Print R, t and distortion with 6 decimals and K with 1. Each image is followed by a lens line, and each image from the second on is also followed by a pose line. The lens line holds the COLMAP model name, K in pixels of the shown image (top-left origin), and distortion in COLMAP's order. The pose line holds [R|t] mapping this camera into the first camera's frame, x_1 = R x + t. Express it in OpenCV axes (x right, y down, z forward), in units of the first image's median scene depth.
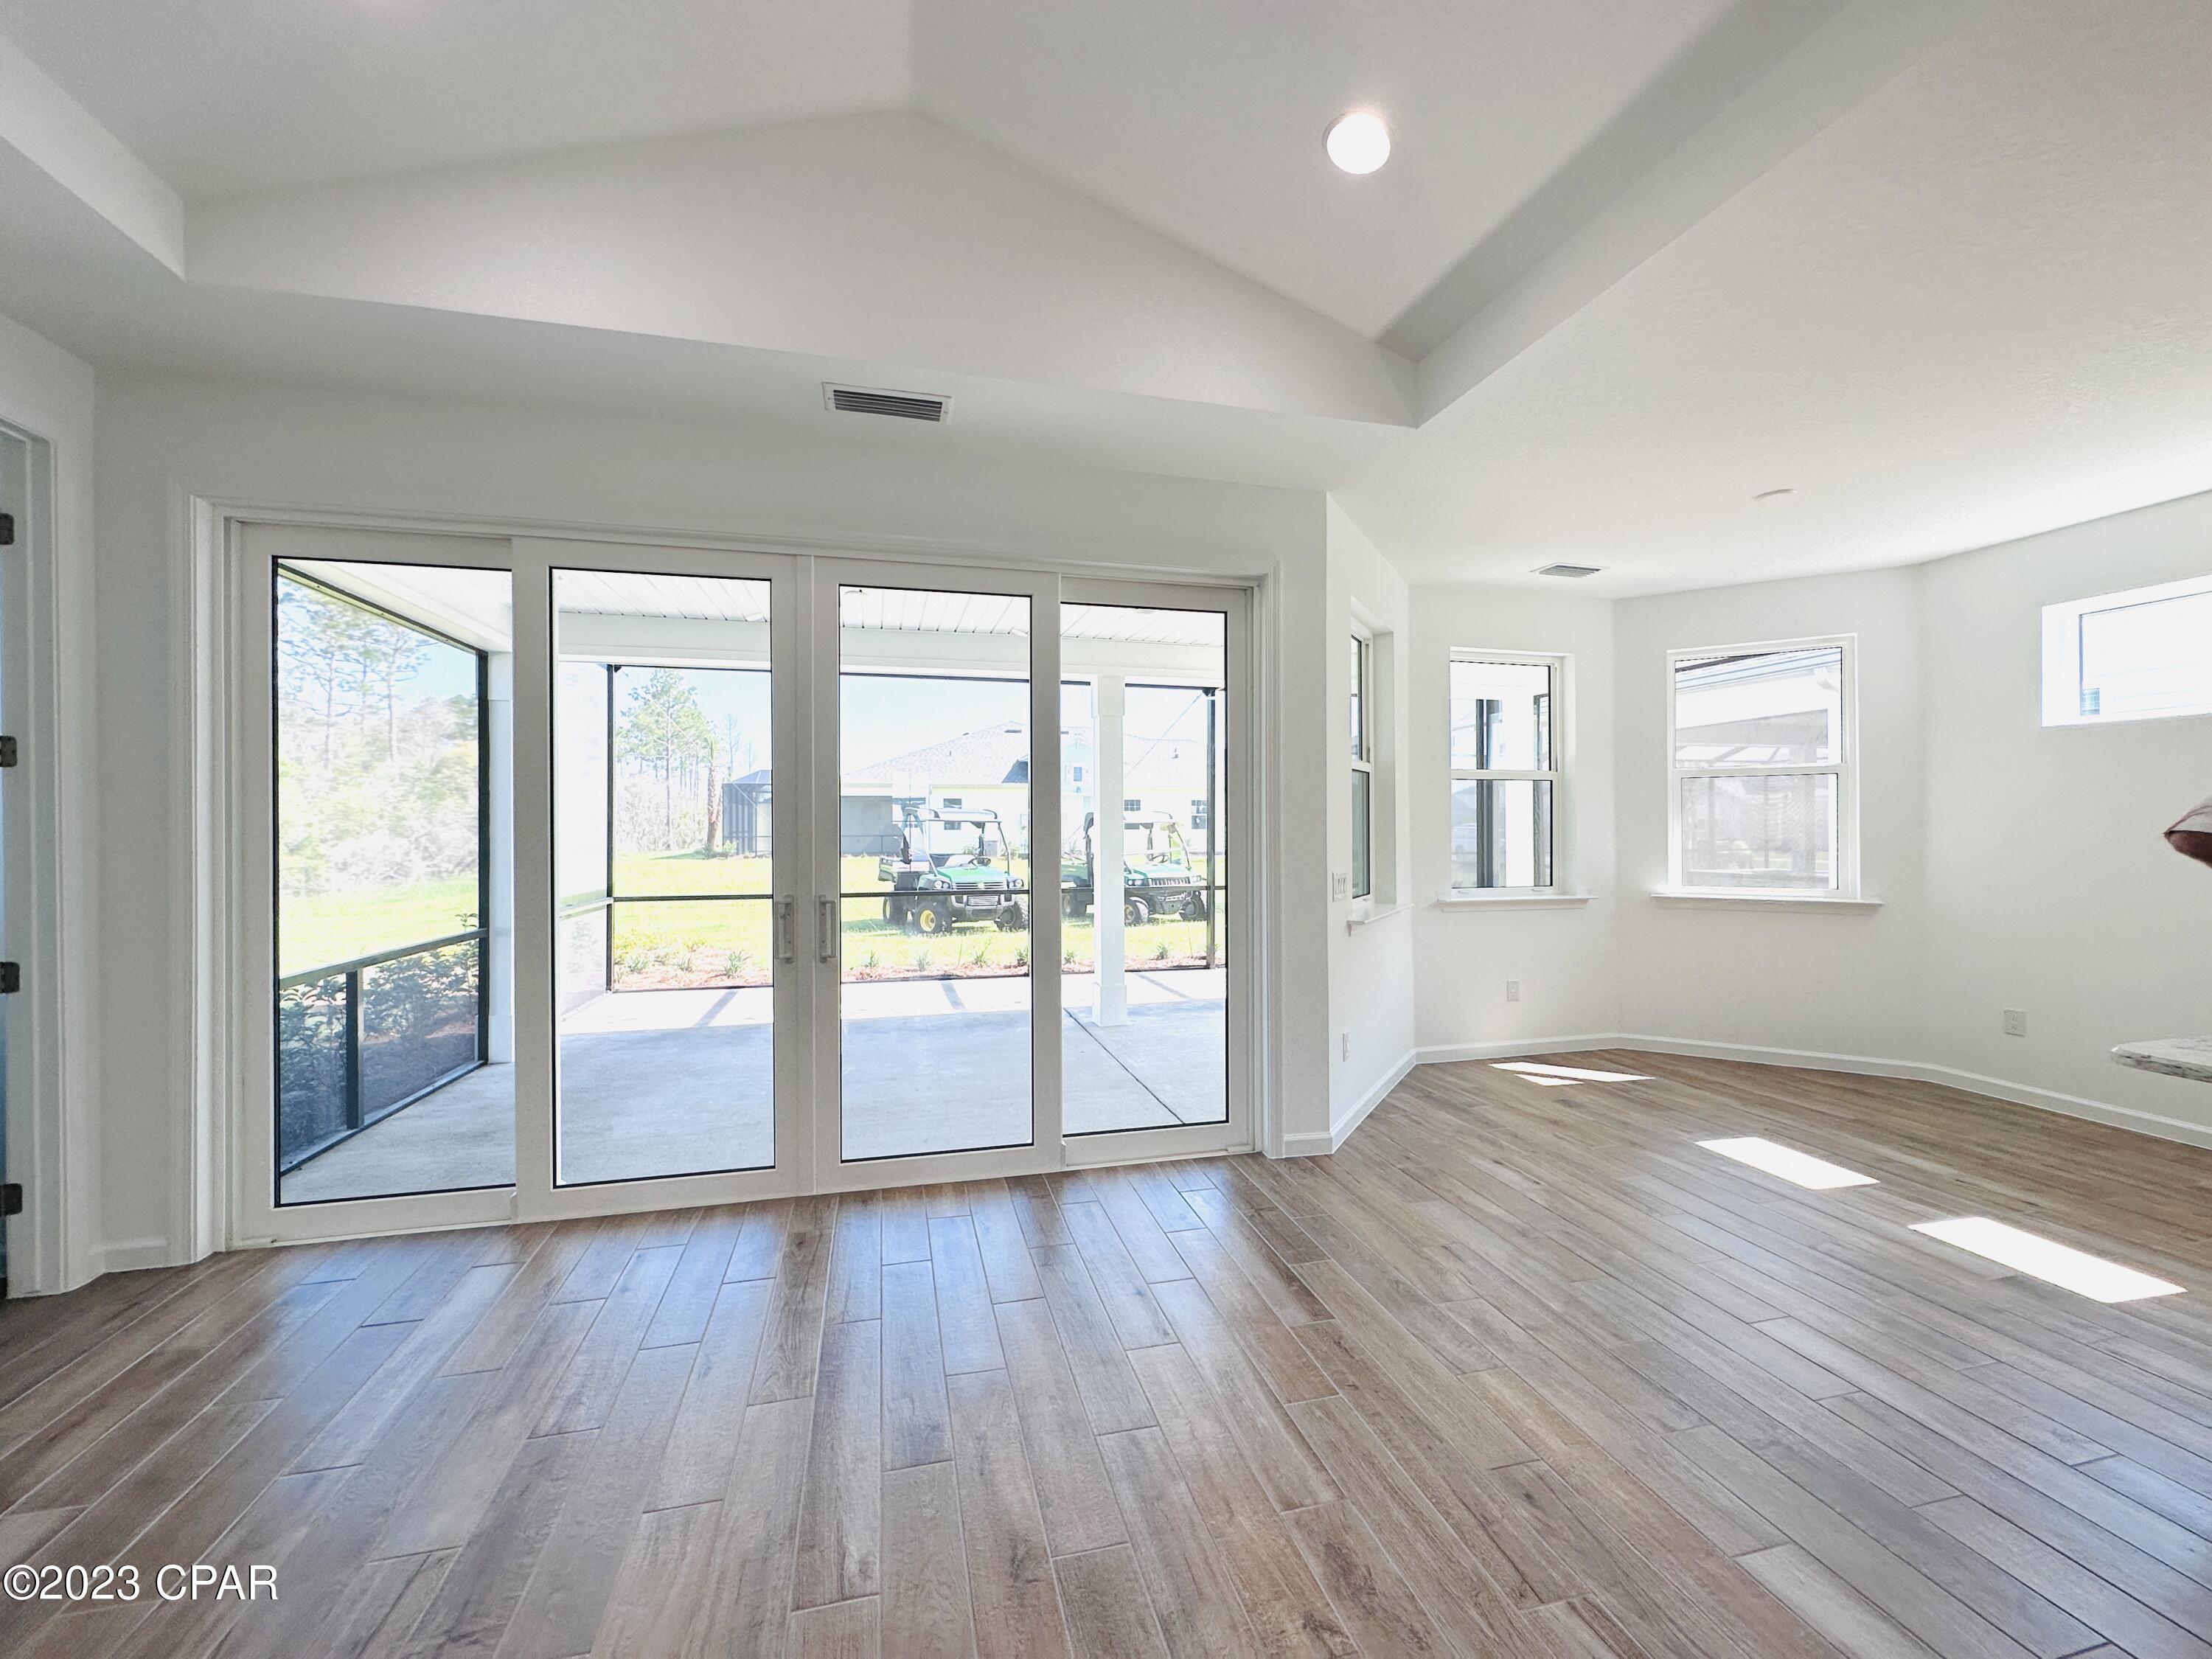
lens RADIAL K [[885.7, 0, 1102.3], [0, 885.7, 825.8], [0, 0, 1]] dist [-0.002615, 0.000383]
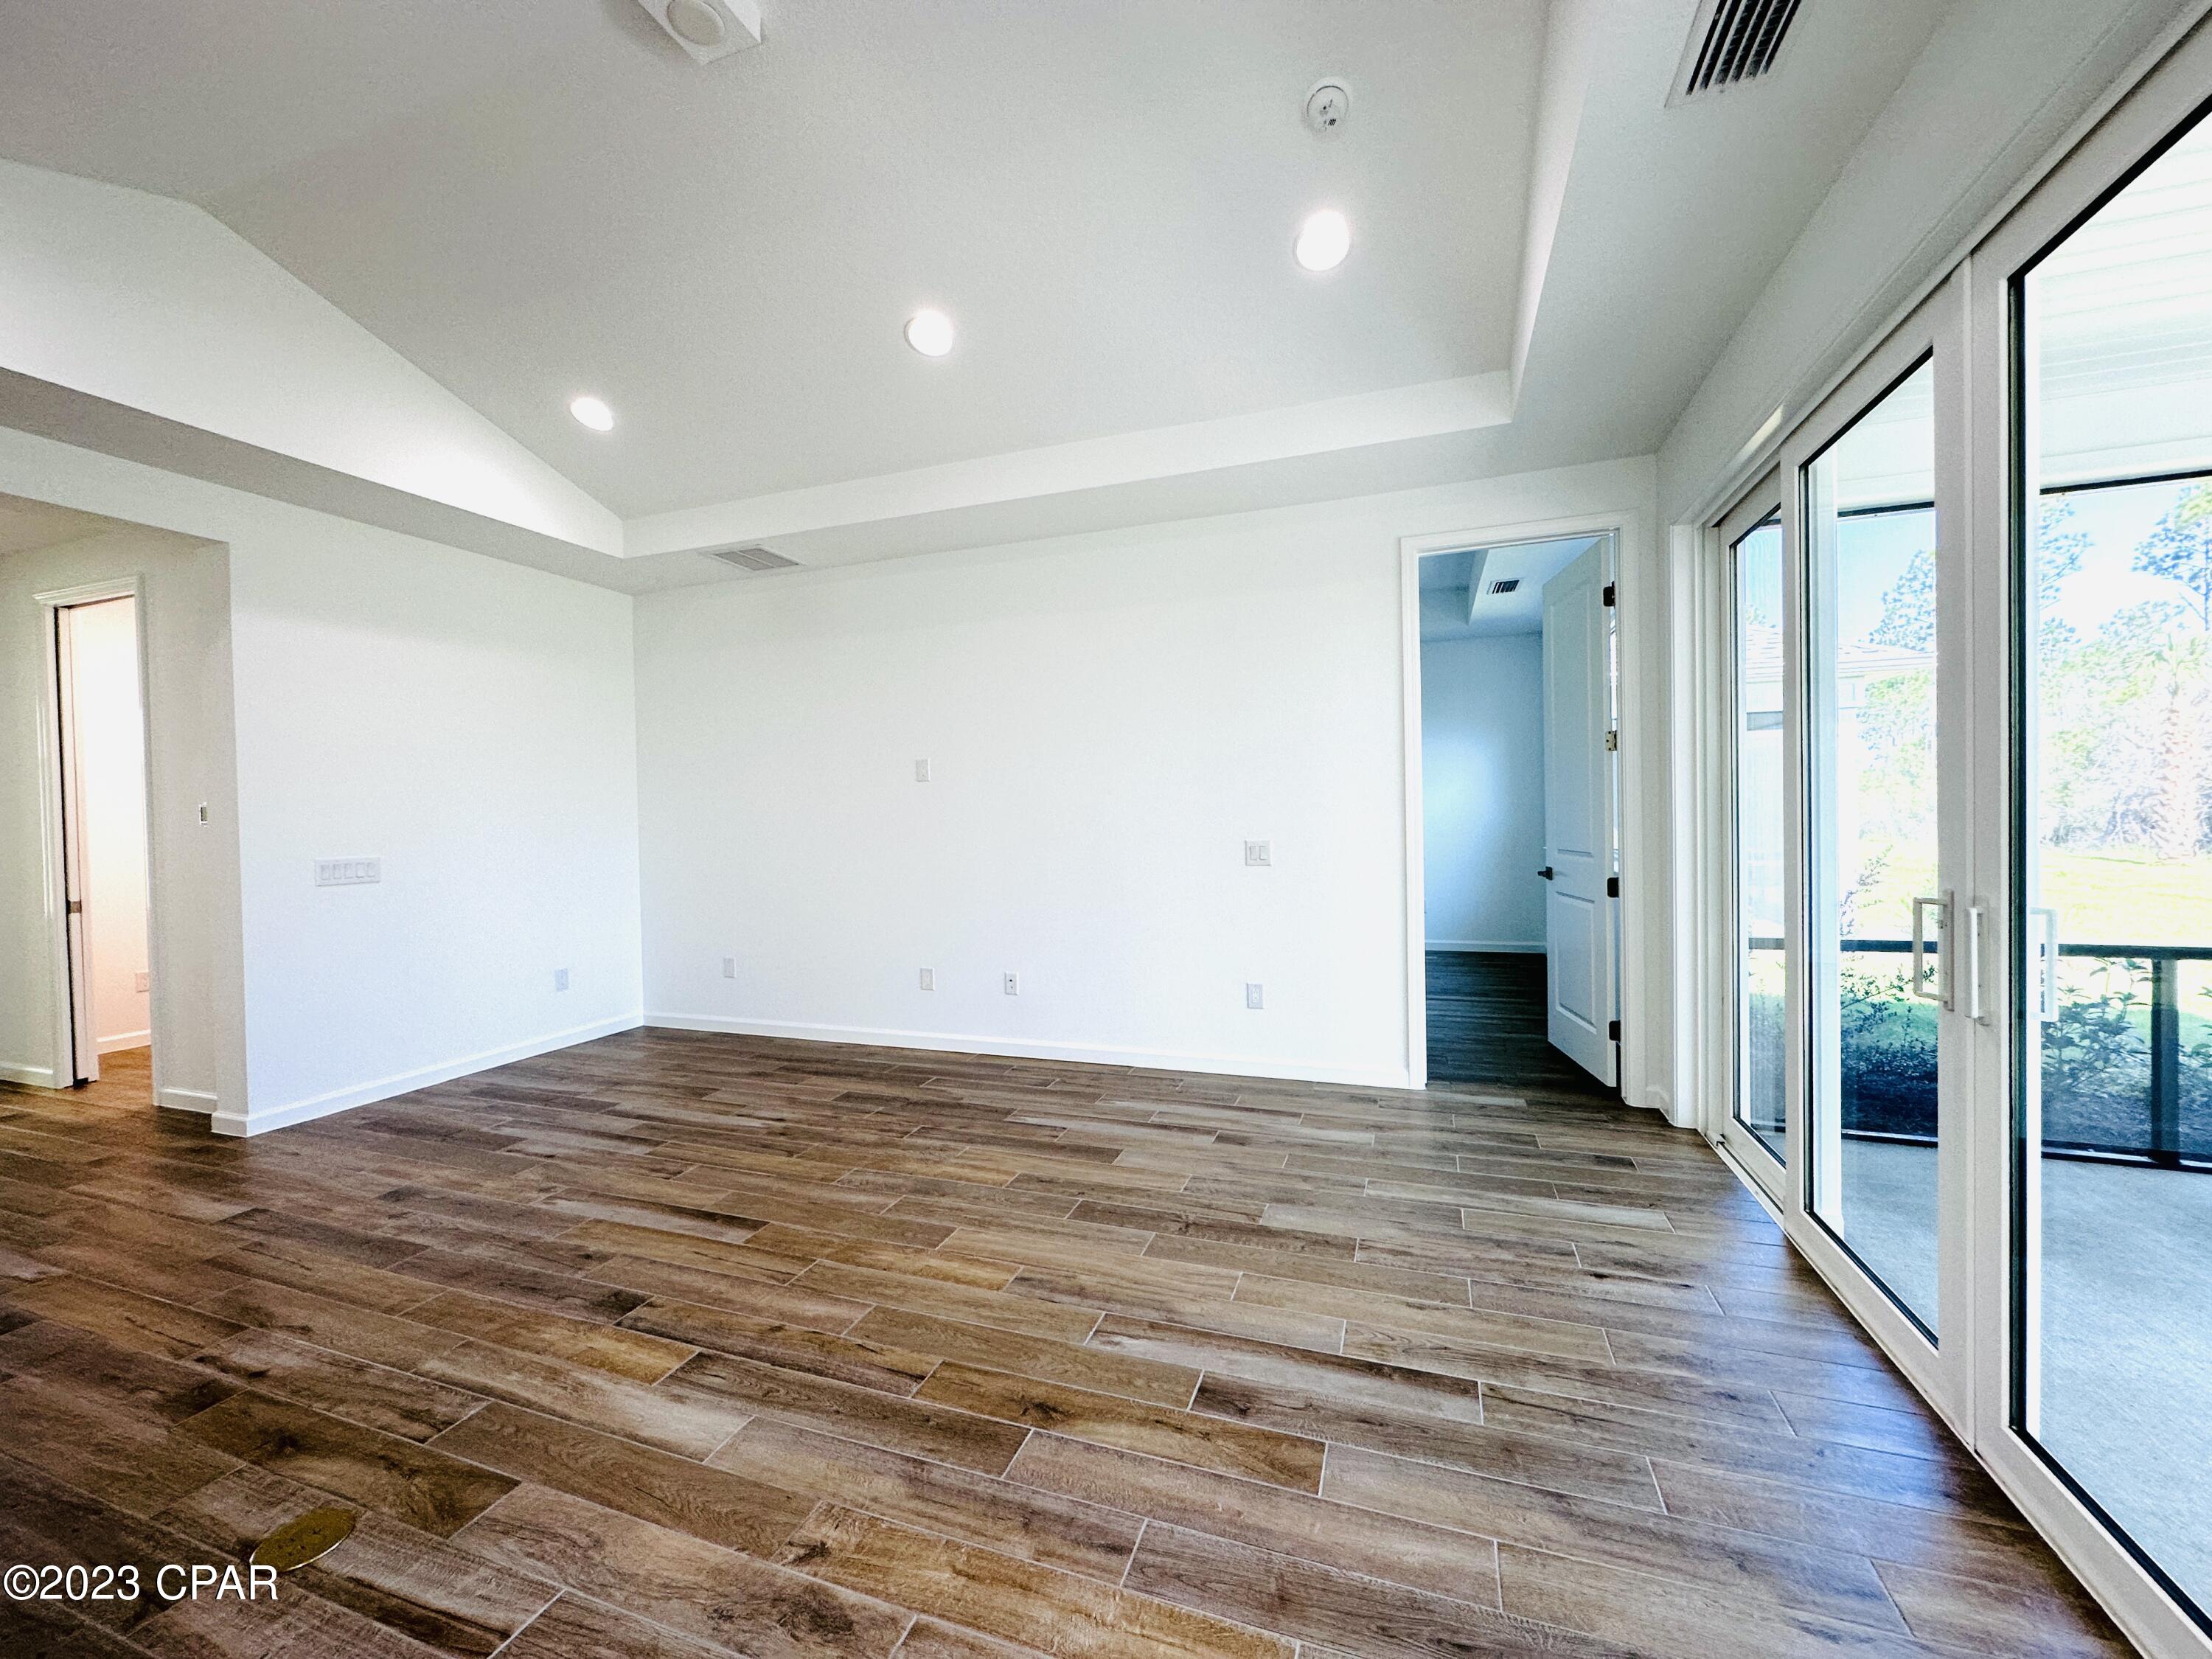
lens RADIAL K [[885.7, 0, 1102.3], [0, 885.7, 825.8], [0, 0, 1]] dist [-0.002615, 0.000383]
pose [[-0.560621, 0.027957, -0.827600, 0.840575], [0.021948, 0.999580, 0.018899, 0.024677], [0.827782, -0.007569, -0.560999, 1.761451]]
